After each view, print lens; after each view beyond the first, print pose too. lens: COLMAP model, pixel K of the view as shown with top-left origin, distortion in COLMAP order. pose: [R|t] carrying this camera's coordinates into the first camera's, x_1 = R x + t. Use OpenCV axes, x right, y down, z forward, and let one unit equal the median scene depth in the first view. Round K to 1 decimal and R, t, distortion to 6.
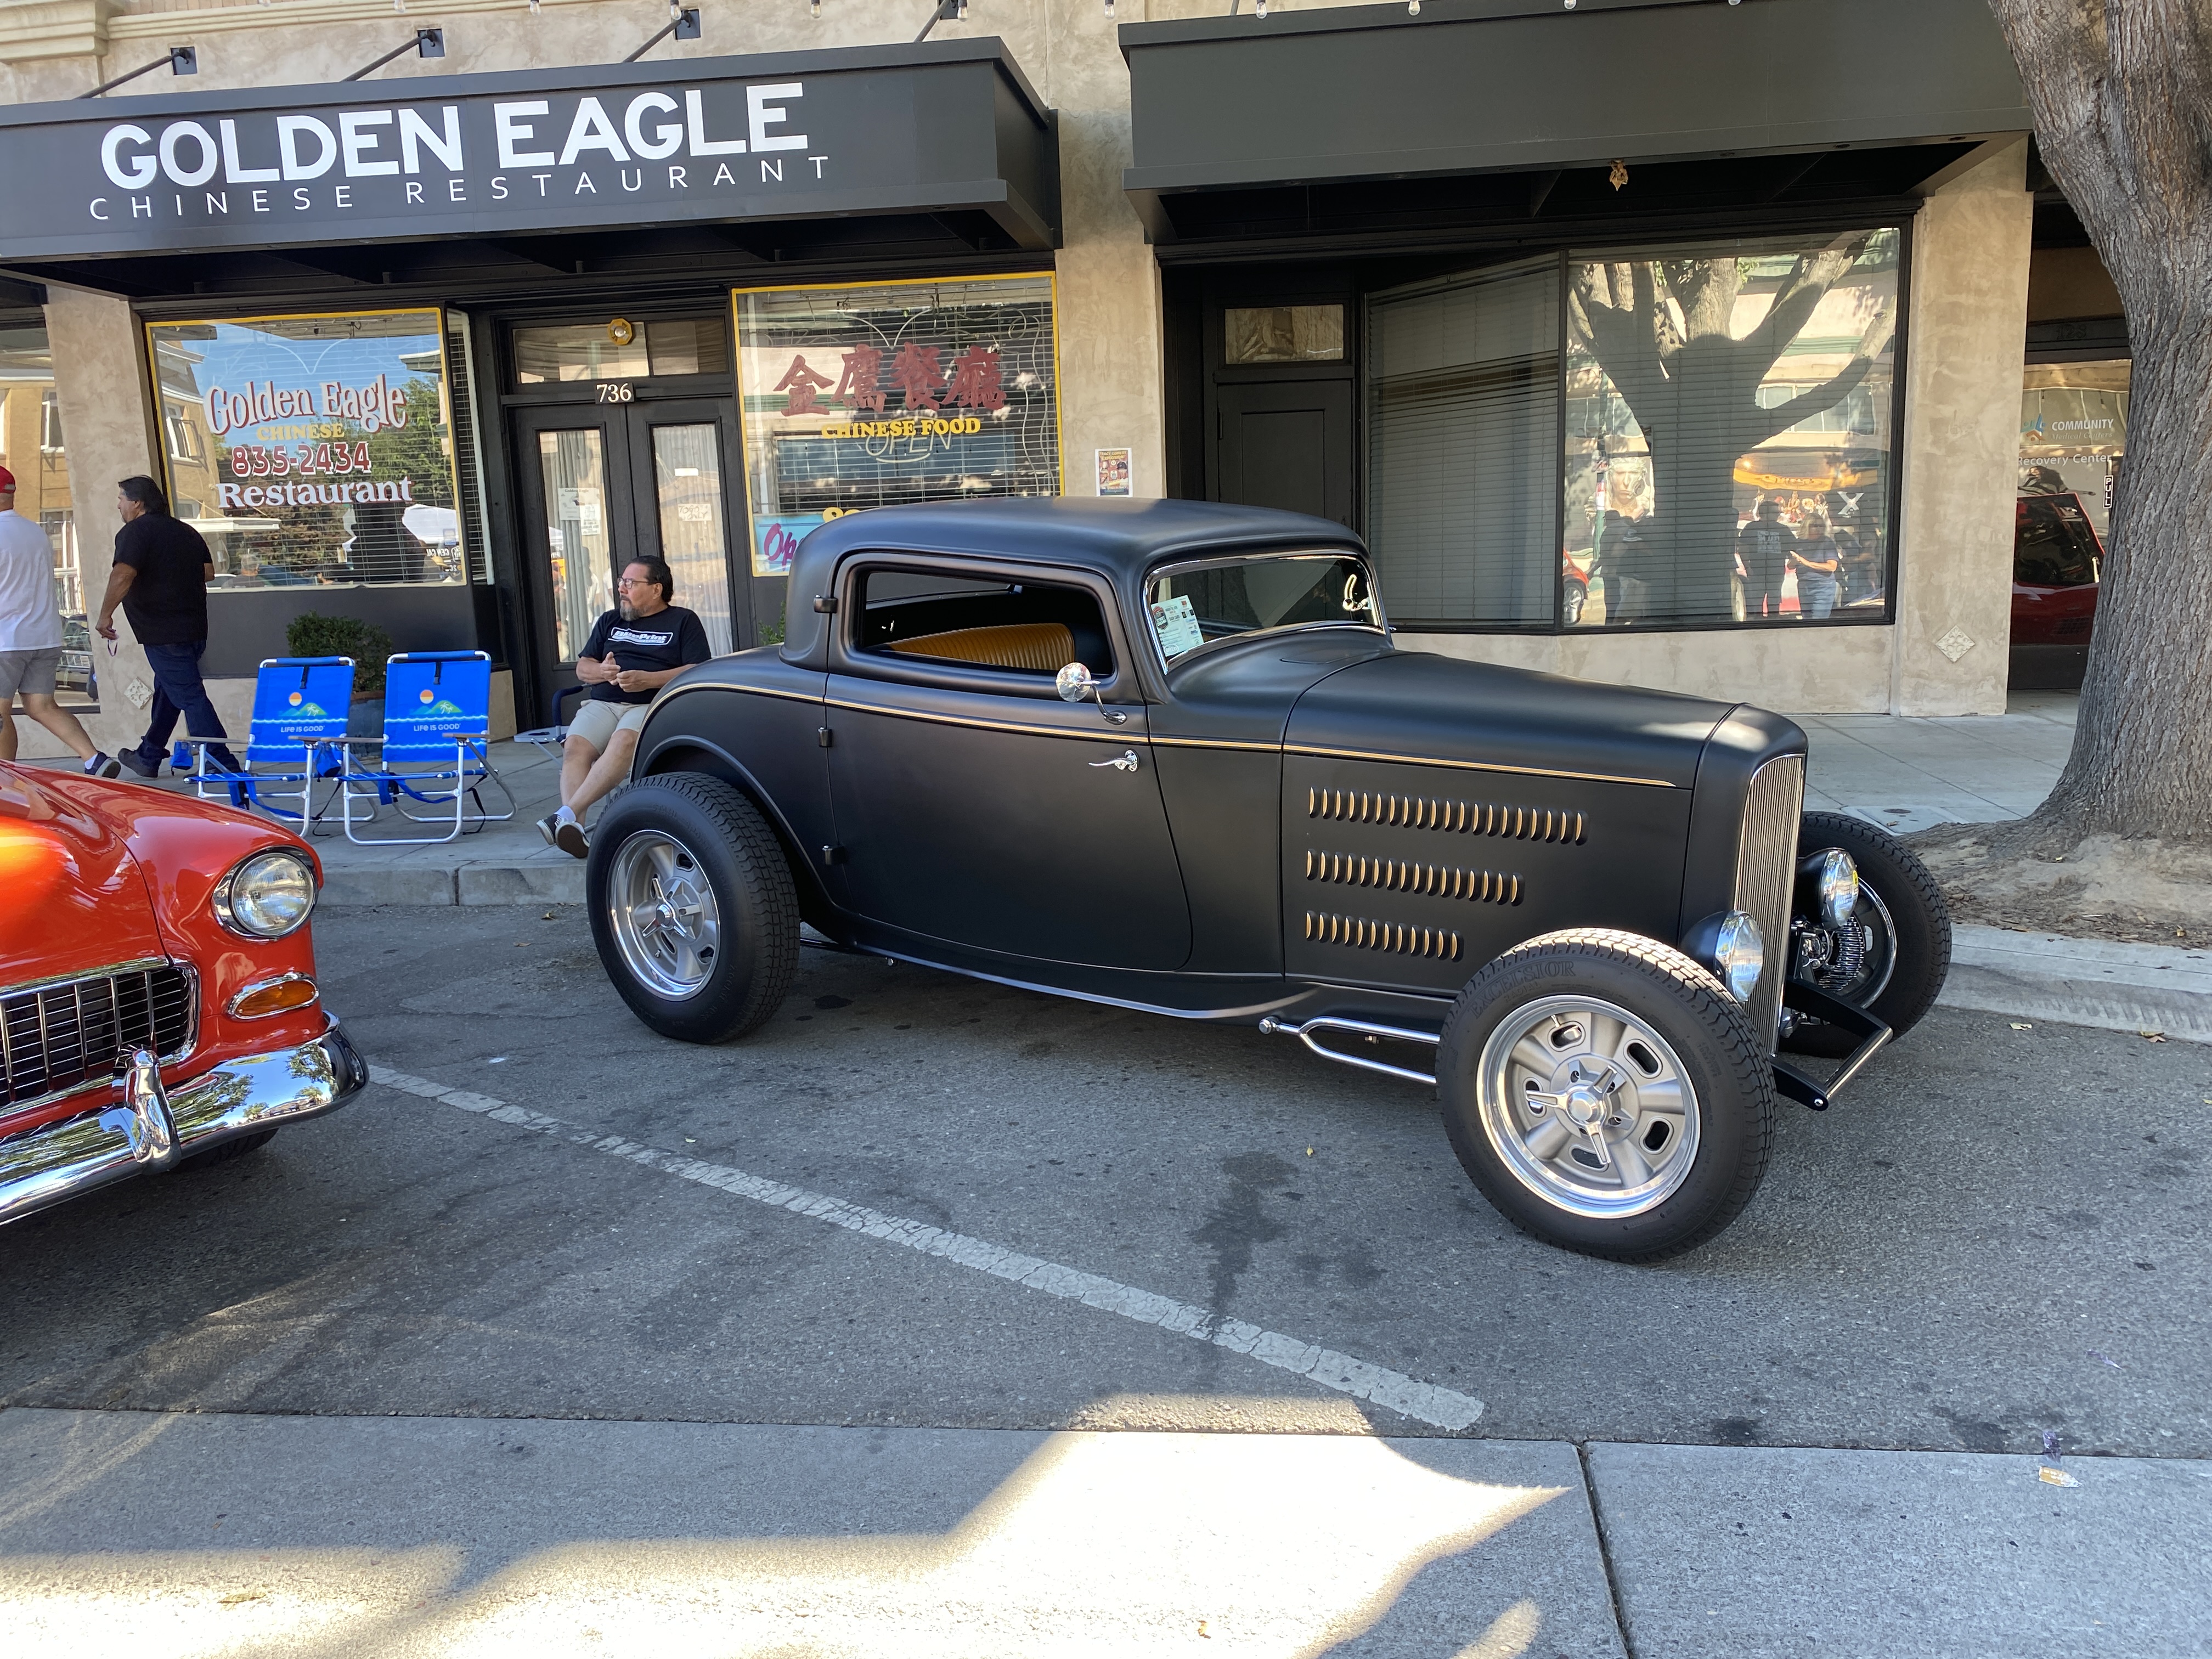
lens RADIAL K [[1622.0, 0, 1099.7], [0, 1622.0, 876.5], [0, 0, 1]] dist [0.035278, -0.036835]
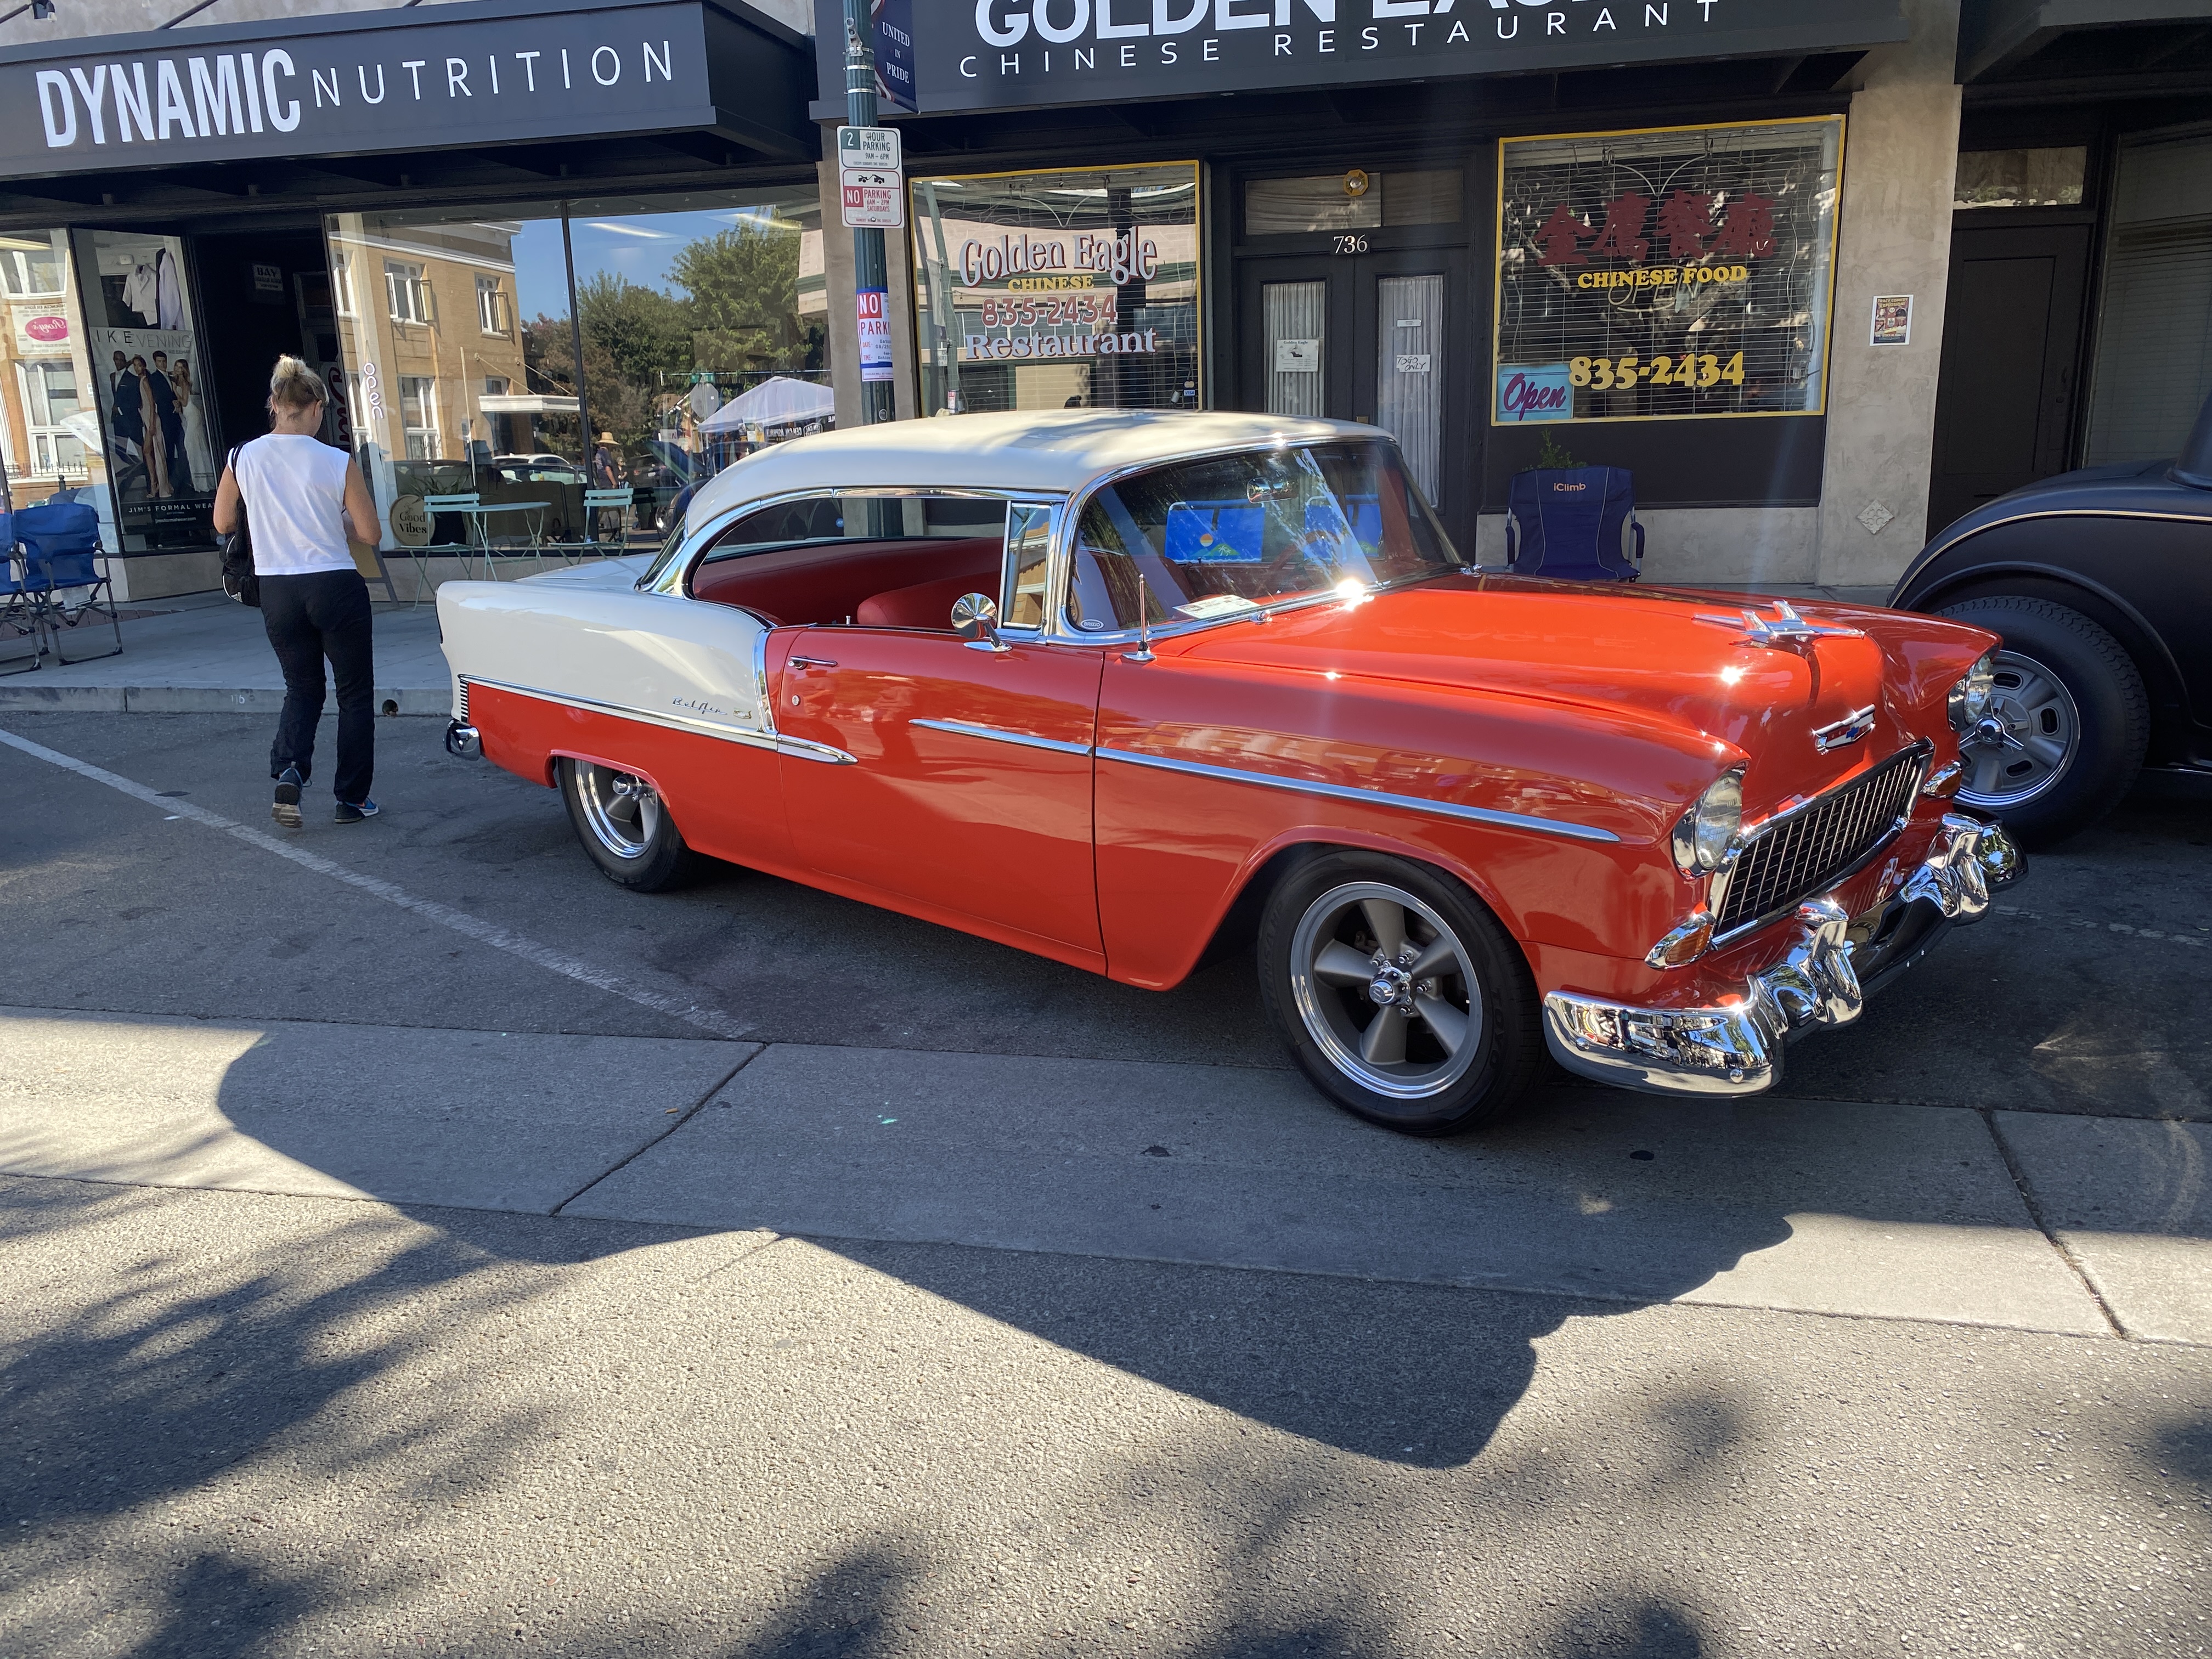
lens RADIAL K [[1670.7, 0, 1106.0], [0, 1670.7, 829.5], [0, 0, 1]] dist [-0.002339, 0.001196]
pose [[0.994928, 0.027647, -0.096712, -0.363229], [-0.023772, 0.998876, 0.040996, 0.029617], [0.097737, -0.038489, 0.994468, -0.064041]]
